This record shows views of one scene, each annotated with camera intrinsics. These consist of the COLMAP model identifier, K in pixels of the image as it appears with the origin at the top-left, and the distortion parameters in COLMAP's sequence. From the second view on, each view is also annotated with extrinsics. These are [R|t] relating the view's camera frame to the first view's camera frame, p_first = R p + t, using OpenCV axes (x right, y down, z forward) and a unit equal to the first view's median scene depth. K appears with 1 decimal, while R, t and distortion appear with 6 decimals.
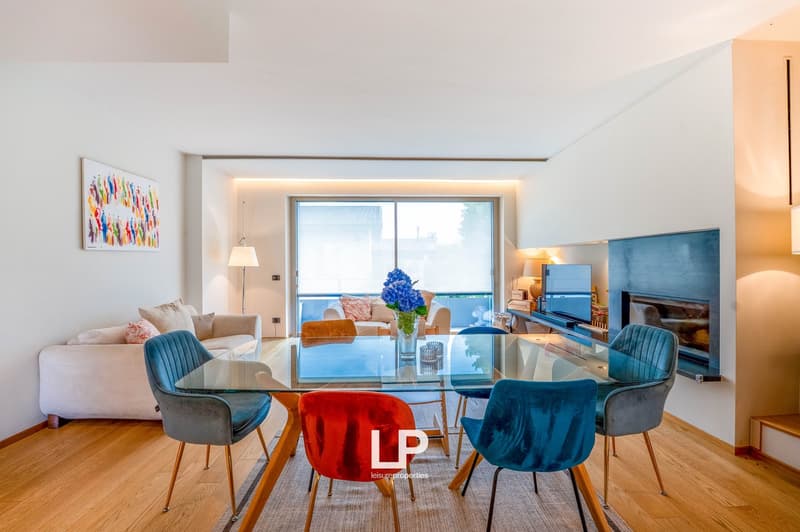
lens RADIAL K [[330.0, 0, 399.5], [0, 330.0, 264.0], [0, 0, 1]] dist [-0.020562, 0.000072]
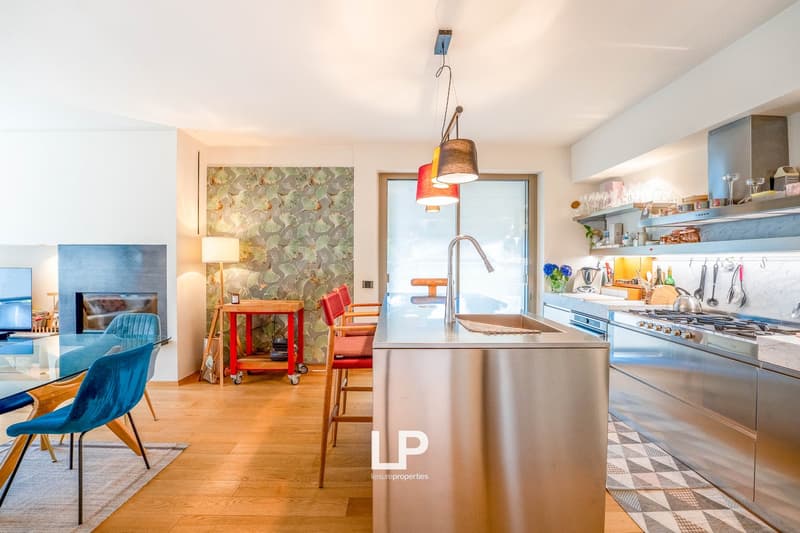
lens RADIAL K [[330.0, 0, 399.5], [0, 330.0, 264.5], [0, 0, 1]] dist [-0.020562, 0.000072]
pose [[0.038787, -0.004232, 0.999239, -0.554112], [-0.004920, 0.999978, 0.004426, -0.031657], [-0.999235, -0.005088, 0.038765, -0.176645]]
